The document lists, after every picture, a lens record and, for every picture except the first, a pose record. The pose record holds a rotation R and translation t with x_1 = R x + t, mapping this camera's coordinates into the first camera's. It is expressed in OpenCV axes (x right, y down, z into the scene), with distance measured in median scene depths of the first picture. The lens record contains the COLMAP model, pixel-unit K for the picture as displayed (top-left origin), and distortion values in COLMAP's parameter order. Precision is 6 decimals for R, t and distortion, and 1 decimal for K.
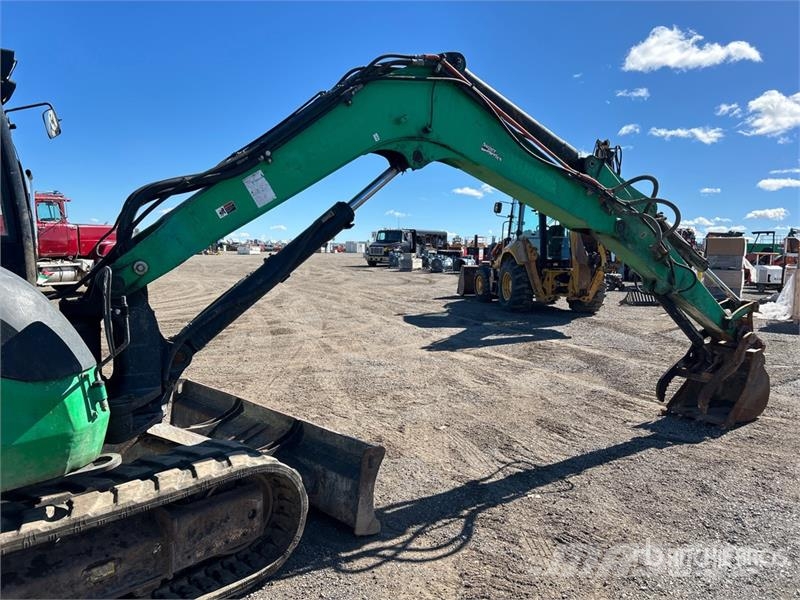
lens RADIAL K [[599.4, 0, 403.3], [0, 599.4, 297.8], [0, 0, 1]] dist [0.061858, -0.069954]
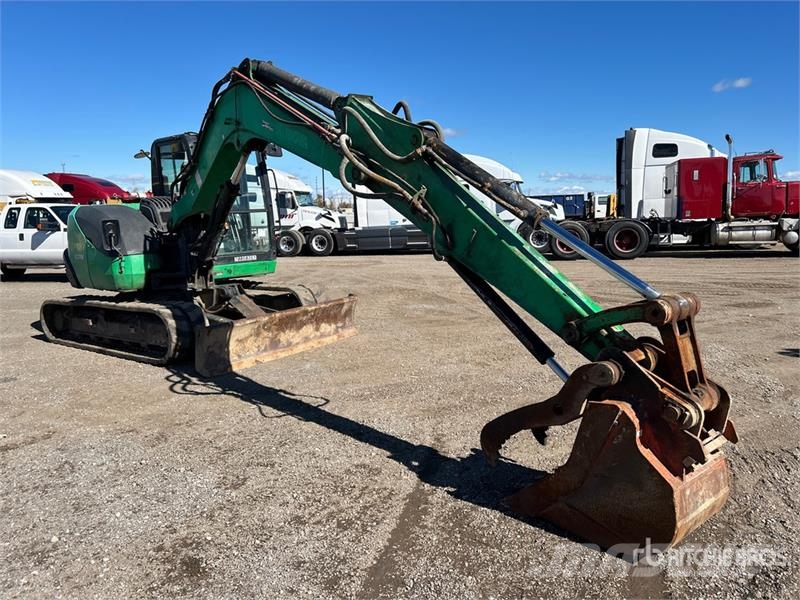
lens RADIAL K [[599.4, 0, 404.5], [0, 599.4, 300.6], [0, 0, 1]] dist [0.061858, -0.069954]
pose [[0.134836, 0.125382, -0.982903, 0.463133], [-0.057825, 0.991267, 0.118516, -0.017435], [0.989179, 0.040856, 0.140909, 0.355949]]
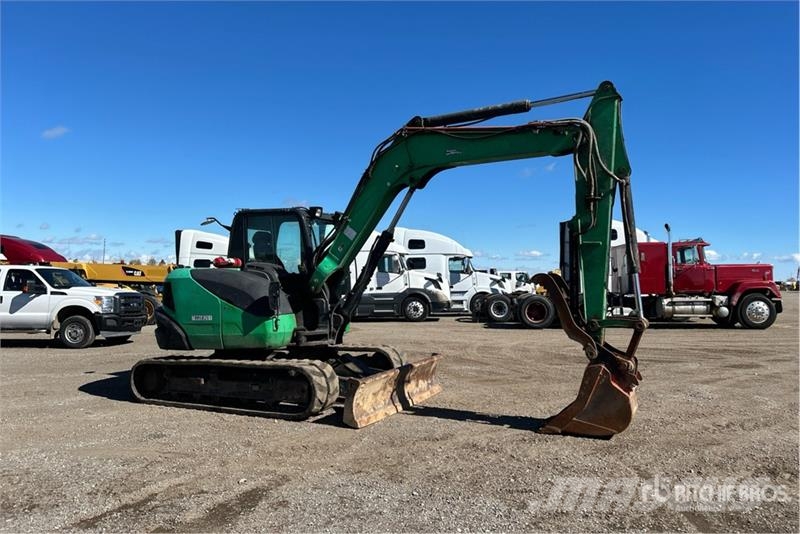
lens RADIAL K [[600.2, 0, 409.6], [0, 600.2, 273.3], [0, 0, 1]] dist [0.075790, -0.093528]
pose [[0.304417, -0.030484, -0.952051, 0.488967], [-0.074776, 0.995639, -0.055790, 0.001572], [0.949599, 0.088174, 0.300809, 0.151220]]
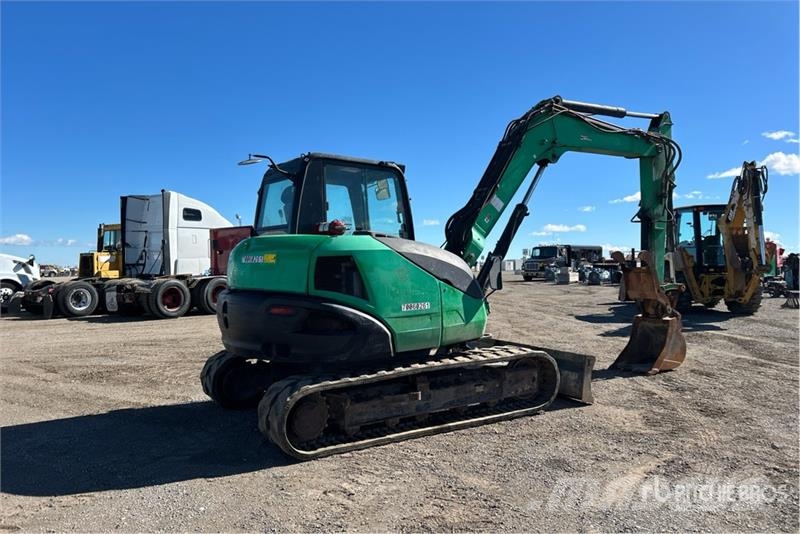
lens RADIAL K [[600.2, 0, 413.8], [0, 600.2, 259.0], [0, 0, 1]] dist [0.075790, -0.093528]
pose [[0.974515, -0.026585, -0.222740, -0.041466], [0.005152, 0.995343, -0.096258, 0.034097], [0.224261, 0.092657, 0.970114, -0.259595]]
